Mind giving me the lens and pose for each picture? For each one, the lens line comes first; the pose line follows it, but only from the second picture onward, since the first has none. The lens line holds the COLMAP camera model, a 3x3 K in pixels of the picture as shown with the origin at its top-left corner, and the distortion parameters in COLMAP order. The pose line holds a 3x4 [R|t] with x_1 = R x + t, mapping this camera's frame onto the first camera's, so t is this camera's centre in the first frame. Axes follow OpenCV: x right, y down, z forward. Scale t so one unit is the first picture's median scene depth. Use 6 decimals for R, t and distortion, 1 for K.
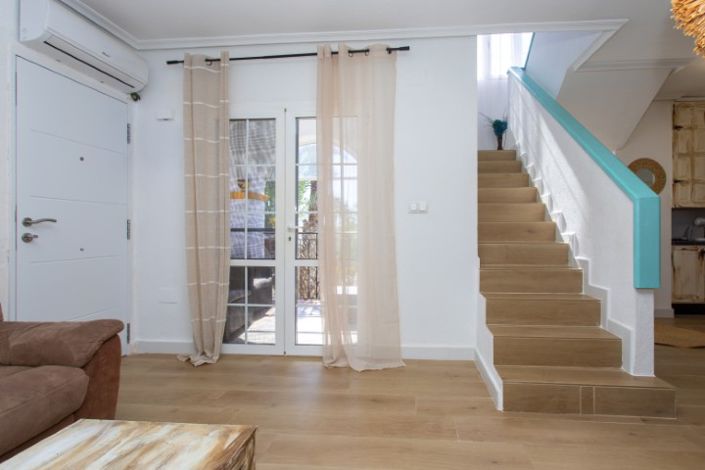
lens RADIAL K [[338.6, 0, 353.9], [0, 338.6, 231.7], [0, 0, 1]] dist [0.003808, -0.000865]
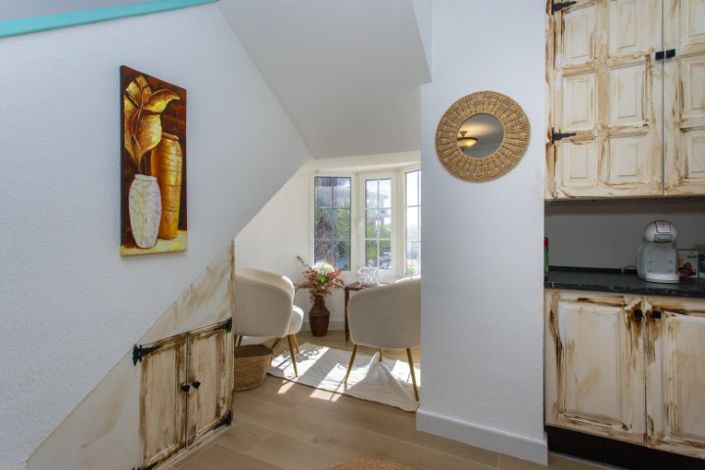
lens RADIAL K [[338.6, 0, 391.5], [0, 338.6, 228.2], [0, 0, 1]] dist [0.003808, -0.000865]
pose [[0.930566, -0.006136, -0.366072, 0.910044], [0.002949, 0.999953, -0.009264, -0.031941], [0.366112, 0.007541, 0.930540, 0.539304]]
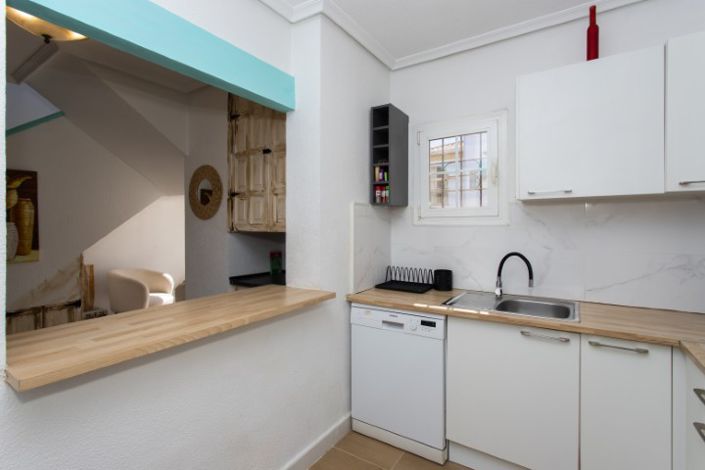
lens RADIAL K [[338.6, 0, 399.6], [0, 338.6, 227.9], [0, 0, 1]] dist [0.003808, -0.000865]
pose [[0.884789, -0.005151, -0.465964, 1.576075], [0.007153, 0.999971, 0.002529, -0.077882], [0.465937, -0.005571, 0.884800, 0.540473]]
